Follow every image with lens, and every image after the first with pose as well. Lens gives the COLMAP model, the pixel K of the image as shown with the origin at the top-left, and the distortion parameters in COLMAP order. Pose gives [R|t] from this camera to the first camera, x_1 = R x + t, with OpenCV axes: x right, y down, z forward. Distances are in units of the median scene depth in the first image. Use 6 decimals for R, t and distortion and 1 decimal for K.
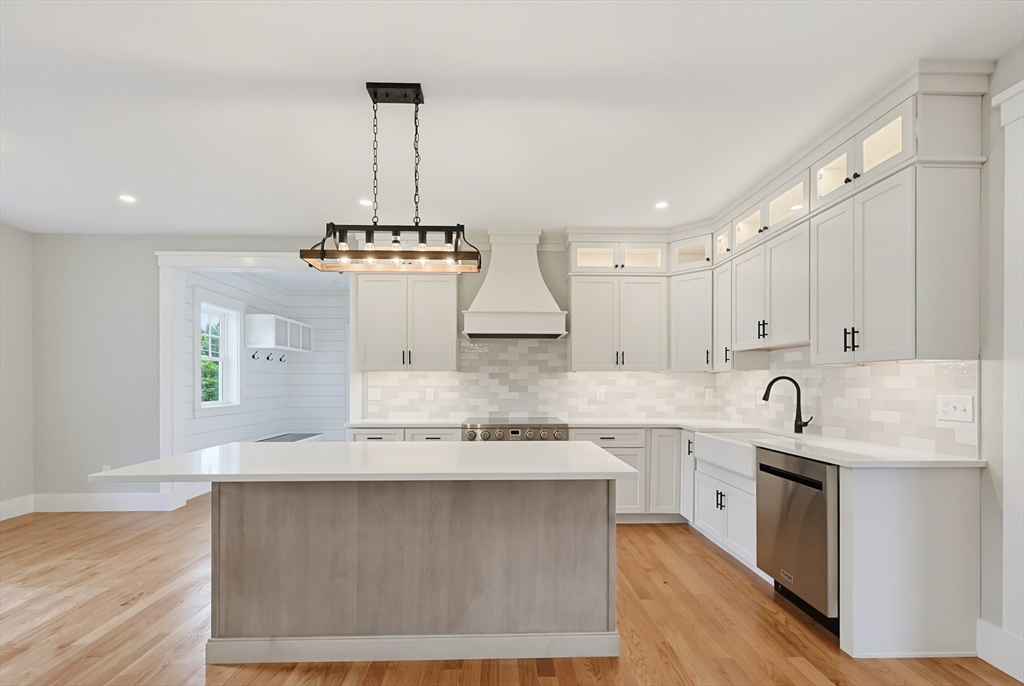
lens RADIAL K [[446.7, 0, 510.3], [0, 446.7, 382.4], [0, 0, 1]] dist [0.001576, 0.000127]
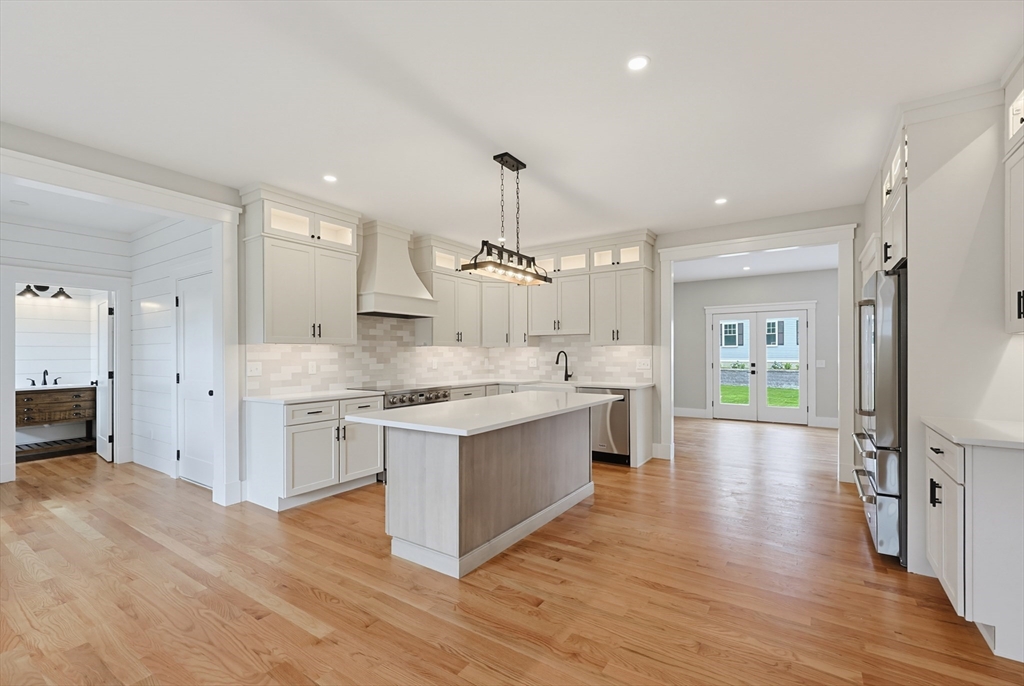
lens RADIAL K [[446.7, 0, 515.0], [0, 446.7, 352.1], [0, 0, 1]] dist [0.001576, 0.000127]
pose [[0.579484, -0.000463, 0.814983, -0.765812], [0.003705, 0.999991, -0.002067, -0.003905], [-0.814975, 0.004217, 0.579481, 0.063196]]
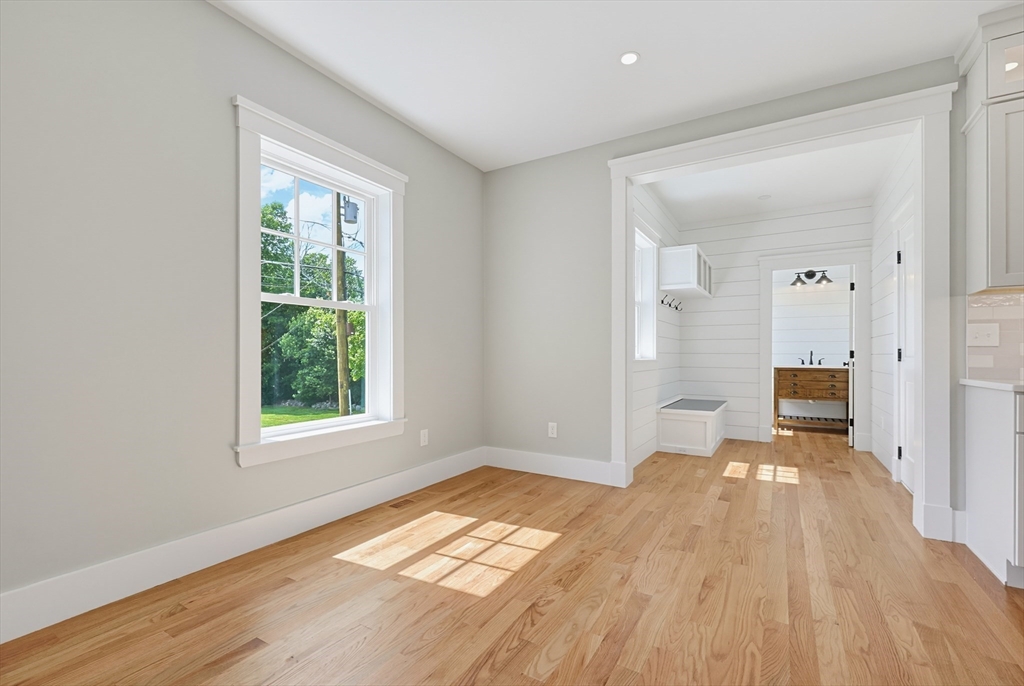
lens RADIAL K [[446.7, 0, 517.6], [0, 446.7, 351.8], [0, 0, 1]] dist [0.001576, 0.000127]
pose [[0.845700, 0.004383, -0.533641, -0.518441], [-0.006026, 0.999981, -0.001337, 0.053225], [0.533625, 0.004346, 0.845710, 0.247322]]
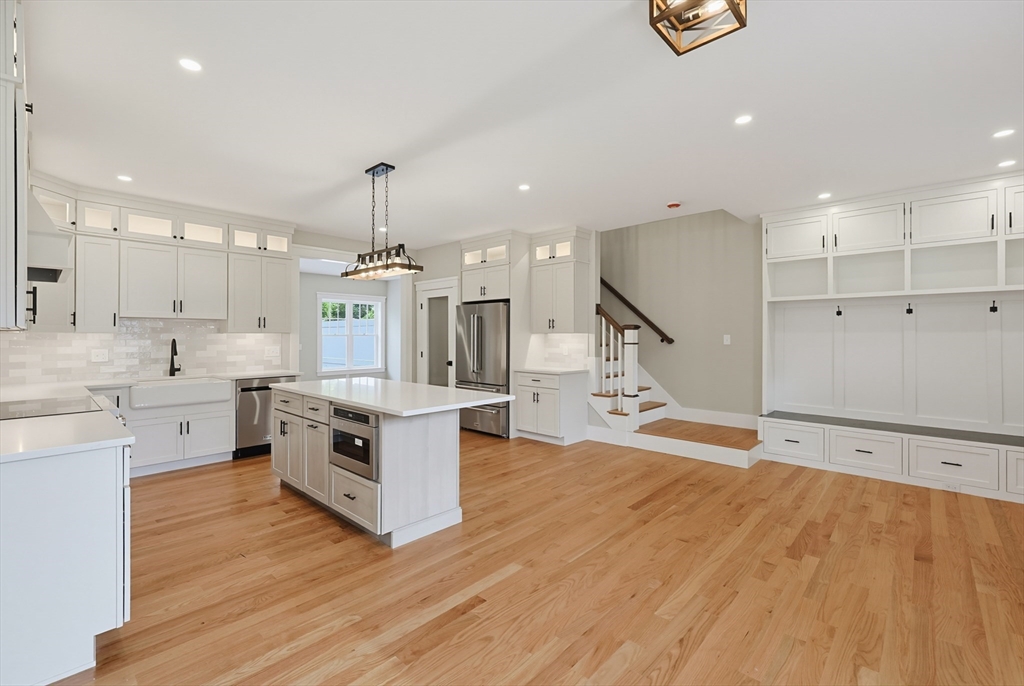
lens RADIAL K [[446.7, 0, 508.4], [0, 446.7, 335.0], [0, 0, 1]] dist [0.001576, 0.000127]
pose [[-0.707888, 0.000026, 0.706324, -0.915556], [-0.001474, 0.999998, -0.001515, -0.018450], [-0.706323, -0.002114, -0.707887, 0.952781]]
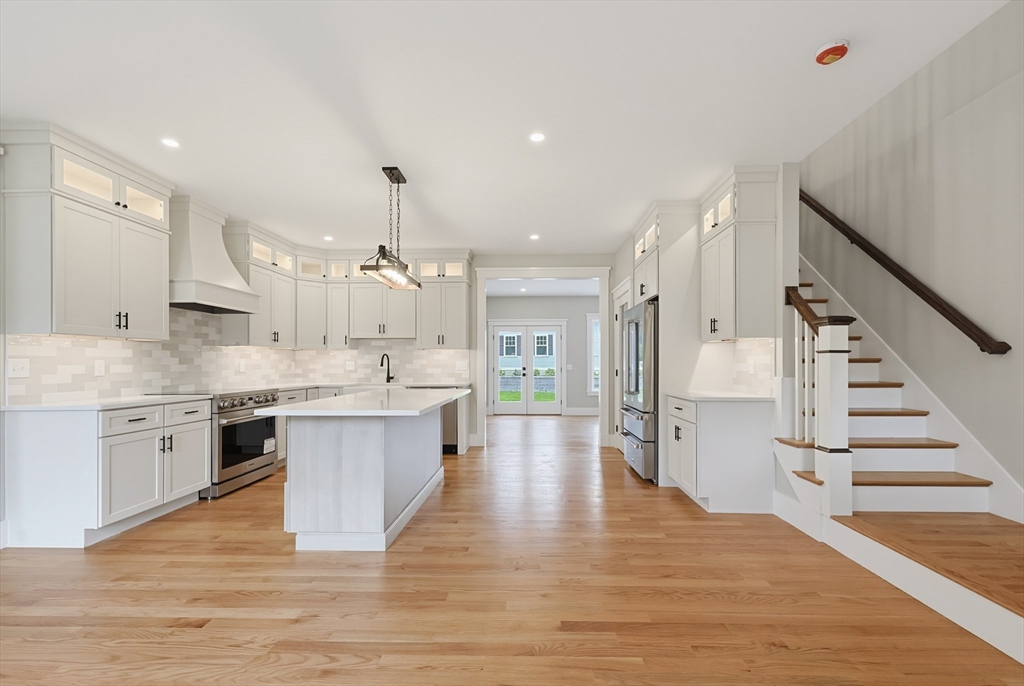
lens RADIAL K [[446.7, 0, 520.4], [0, 446.7, 362.6], [0, 0, 1]] dist [0.001576, 0.000127]
pose [[0.053339, 0.000897, 0.998576, -0.970606], [0.000845, 0.999999, -0.000944, 0.020240], [-0.998576, 0.000894, 0.053338, 0.236267]]
